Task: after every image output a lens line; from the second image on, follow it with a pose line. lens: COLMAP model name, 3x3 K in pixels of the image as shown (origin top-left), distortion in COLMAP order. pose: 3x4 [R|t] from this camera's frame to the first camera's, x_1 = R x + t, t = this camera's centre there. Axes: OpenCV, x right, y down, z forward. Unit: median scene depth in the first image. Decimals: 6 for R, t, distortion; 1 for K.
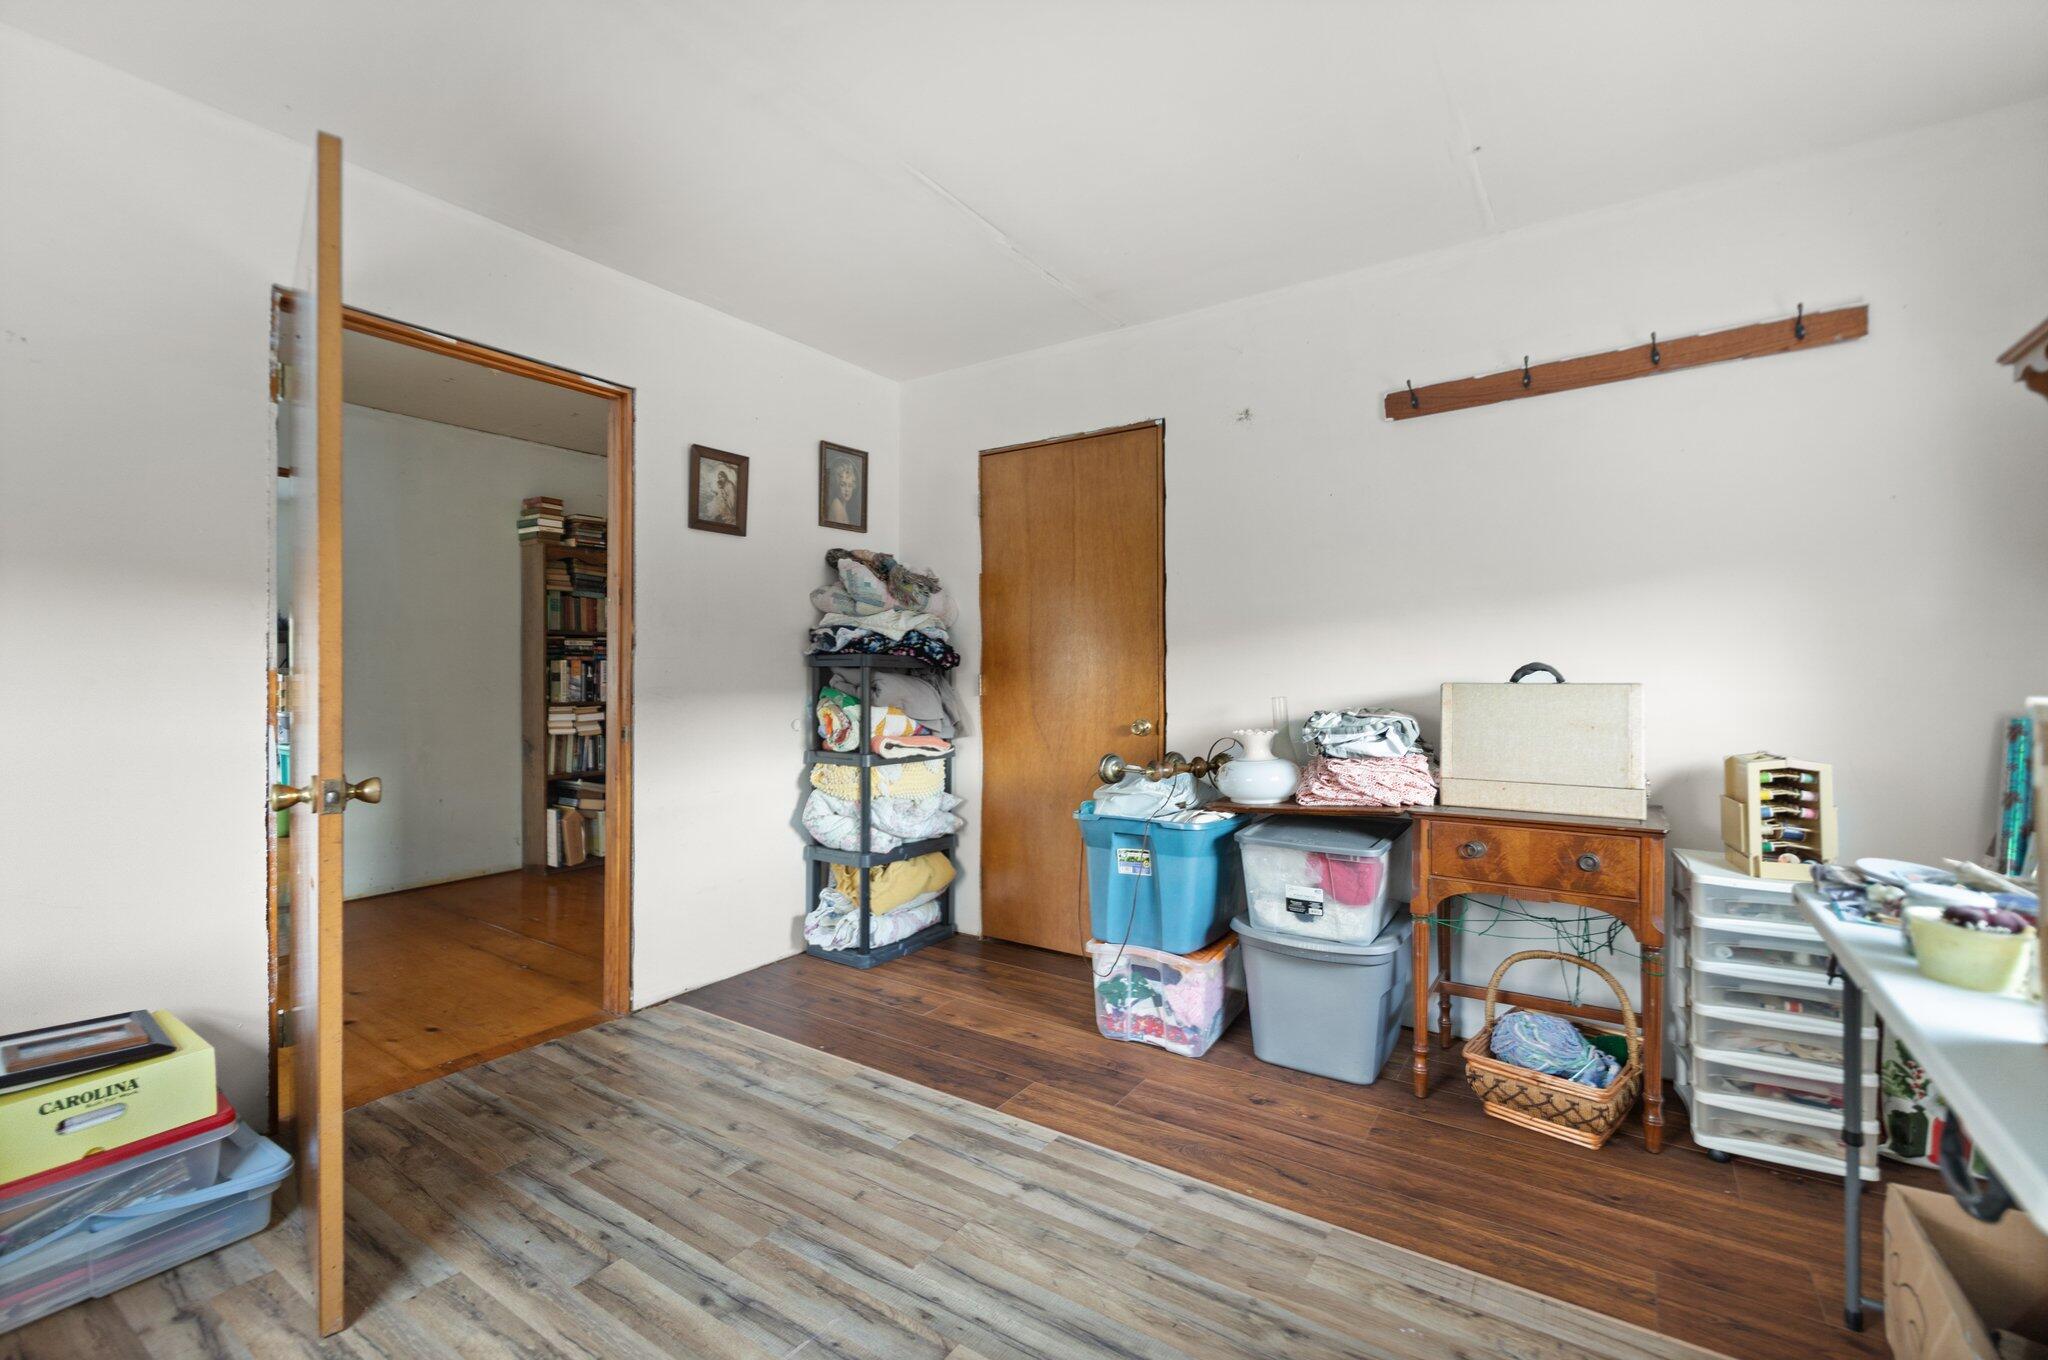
lens RADIAL K [[887.8, 0, 1013.5], [0, 887.8, 669.3], [0, 0, 1]] dist [-0.000738, -0.000927]
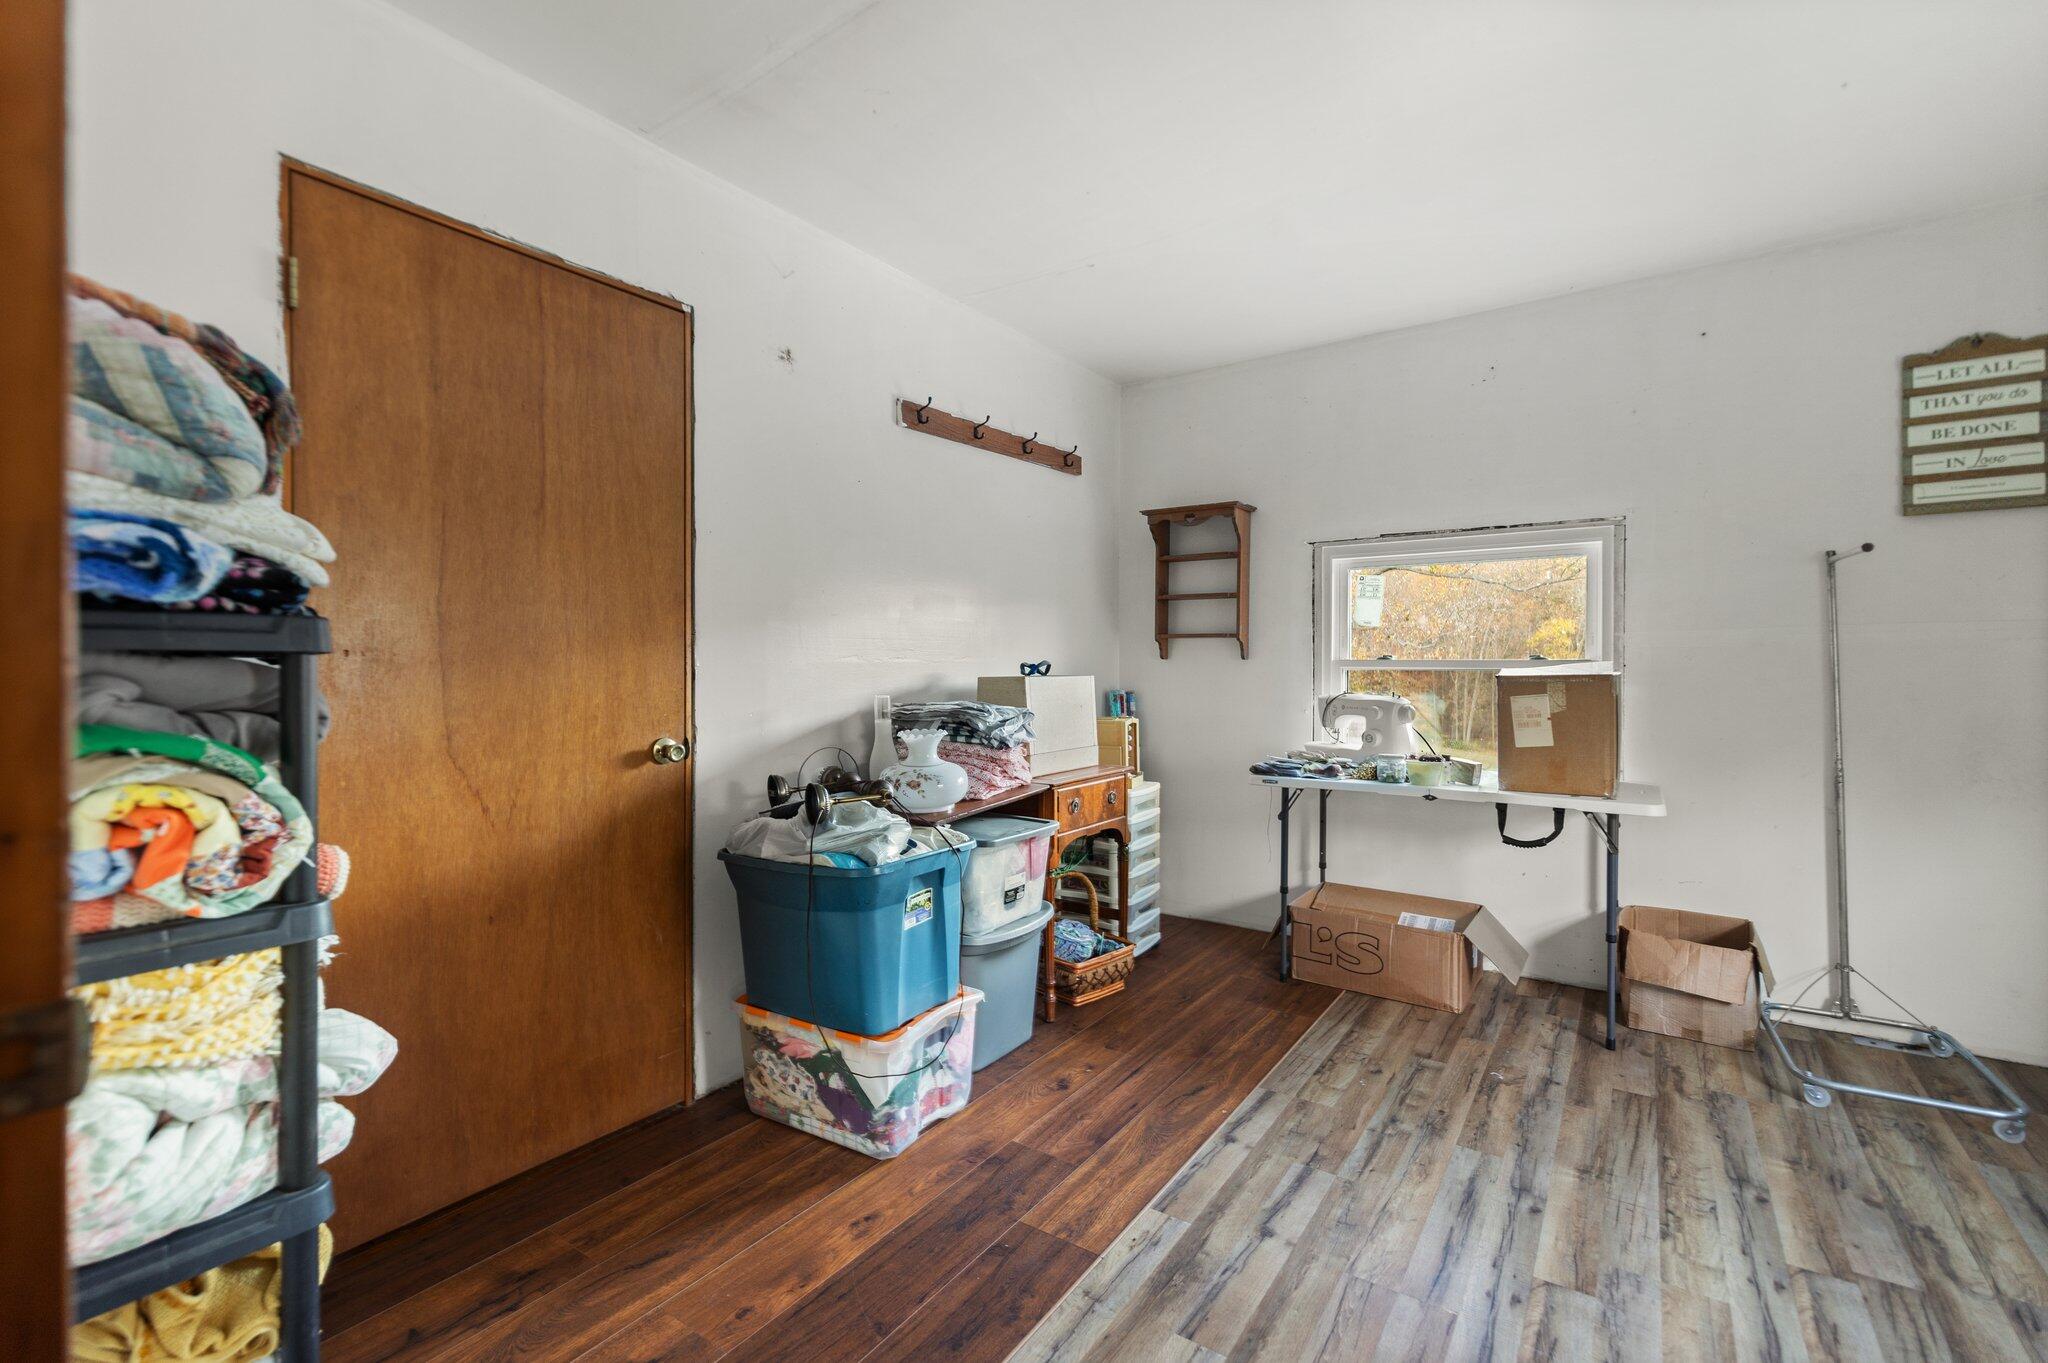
lens RADIAL K [[887.8, 0, 1013.5], [0, 887.8, 670.8], [0, 0, 1]] dist [-0.000738, -0.000927]
pose [[0.021021, -0.003482, 0.999773, -0.723102], [0.000047, 0.999994, 0.003482, 0.003421], [-0.999779, -0.000026, 0.021021, 1.001213]]
